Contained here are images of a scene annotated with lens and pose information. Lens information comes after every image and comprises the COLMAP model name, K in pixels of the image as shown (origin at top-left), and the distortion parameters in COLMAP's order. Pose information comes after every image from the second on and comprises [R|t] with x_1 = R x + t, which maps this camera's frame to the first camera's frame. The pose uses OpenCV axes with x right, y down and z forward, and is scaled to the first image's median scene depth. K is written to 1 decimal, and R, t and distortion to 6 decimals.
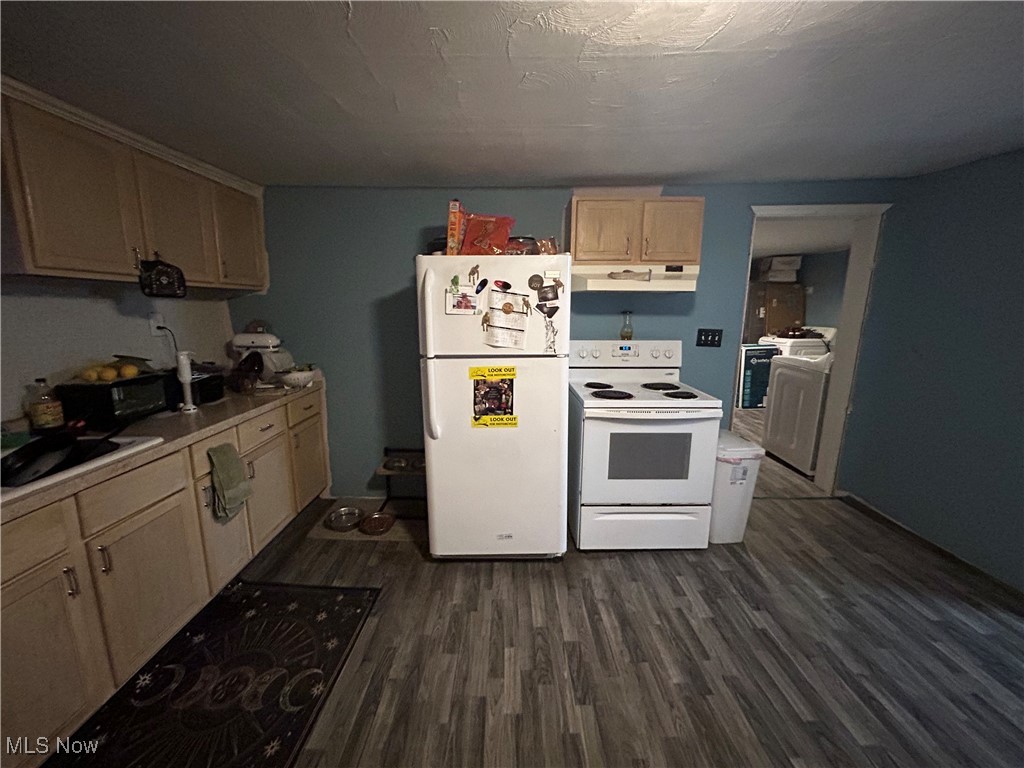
lens RADIAL K [[418.2, 0, 509.8], [0, 418.2, 382.7], [0, 0, 1]] dist [0.002051, 0.000711]
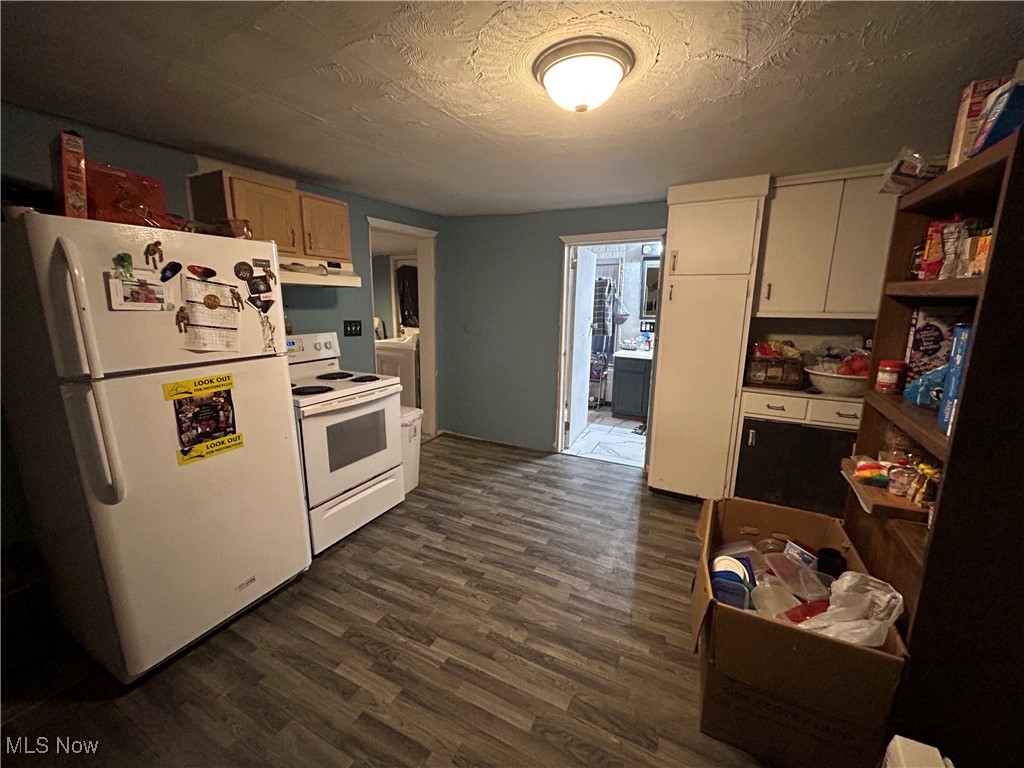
lens RADIAL K [[418.2, 0, 513.0], [0, 418.2, 381.3], [0, 0, 1]] dist [0.002051, 0.000711]
pose [[0.454030, -0.165620, 0.875458, -0.445689], [0.155058, 0.982266, 0.105410, -0.024794], [-0.877390, 0.087888, 0.471659, 0.135435]]
